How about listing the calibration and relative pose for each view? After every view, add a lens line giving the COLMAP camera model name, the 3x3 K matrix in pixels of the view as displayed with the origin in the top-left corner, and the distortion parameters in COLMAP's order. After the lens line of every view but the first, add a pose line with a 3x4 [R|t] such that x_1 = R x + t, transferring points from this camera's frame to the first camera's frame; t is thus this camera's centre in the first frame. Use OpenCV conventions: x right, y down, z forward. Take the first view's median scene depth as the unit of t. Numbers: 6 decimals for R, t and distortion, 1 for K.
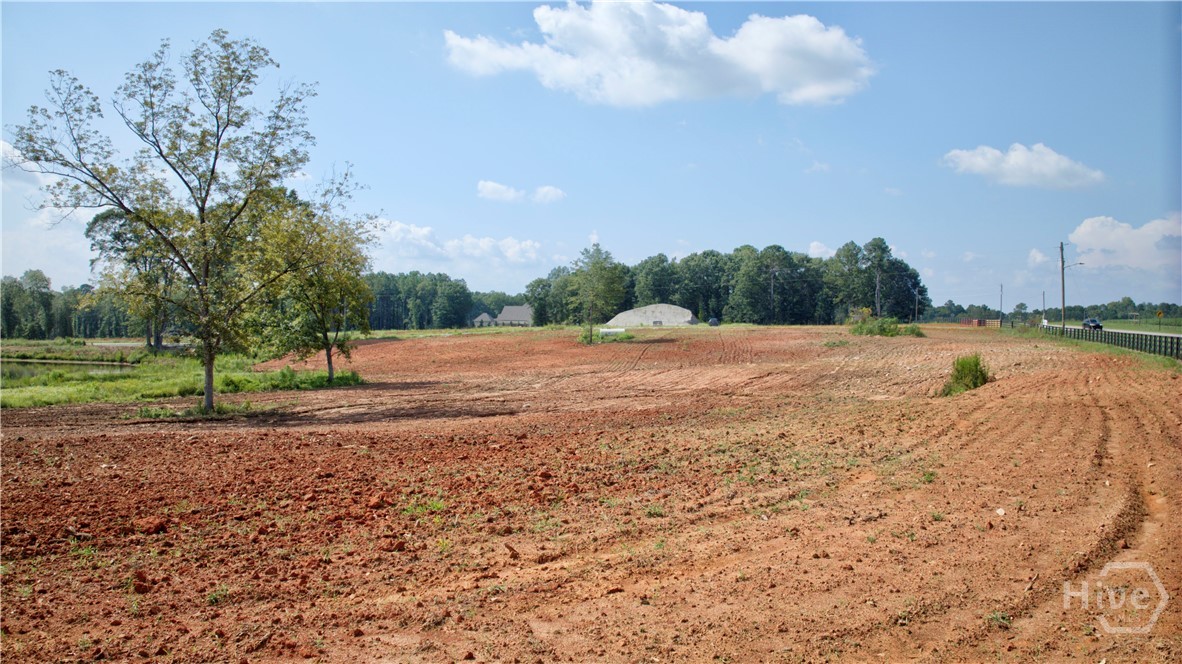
lens RADIAL K [[836.3, 0, 587.7], [0, 836.3, 328.8], [0, 0, 1]] dist [-0.103981, -0.013213]
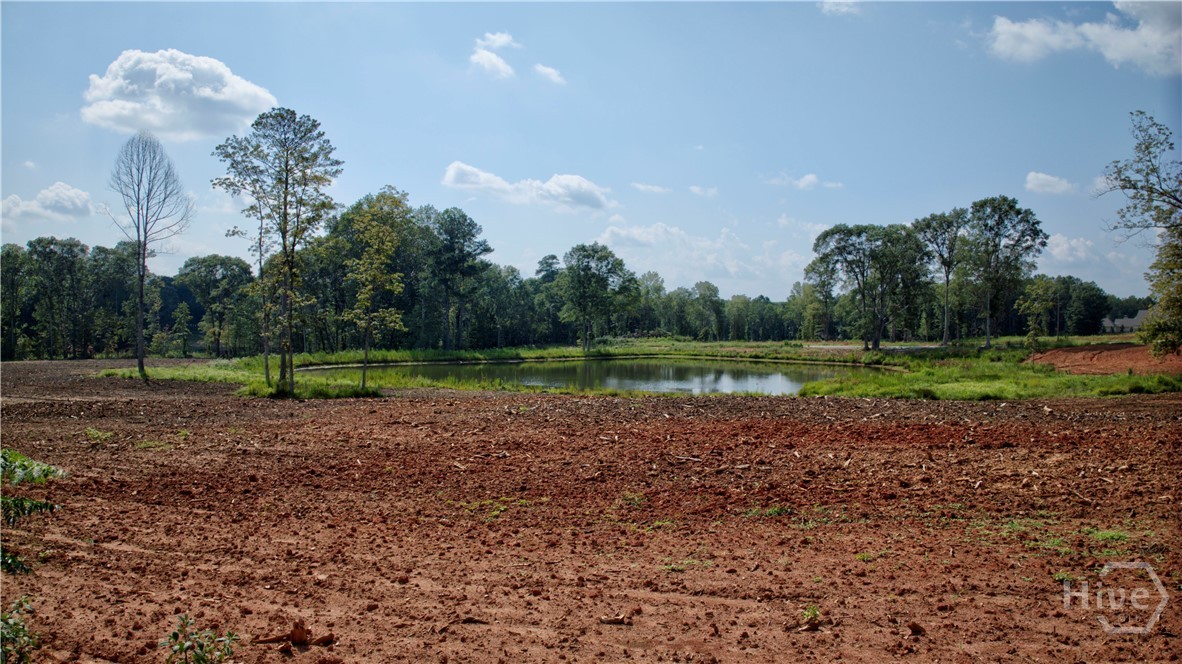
lens RADIAL K [[836.3, 0, 590.2], [0, 836.3, 333.9], [0, 0, 1]] dist [-0.103981, -0.013213]
pose [[0.822101, 0.005258, -0.569317, -0.147168], [-0.005390, 0.999984, 0.001452, 0.001134], [0.569316, 0.001874, 0.822117, -0.091116]]
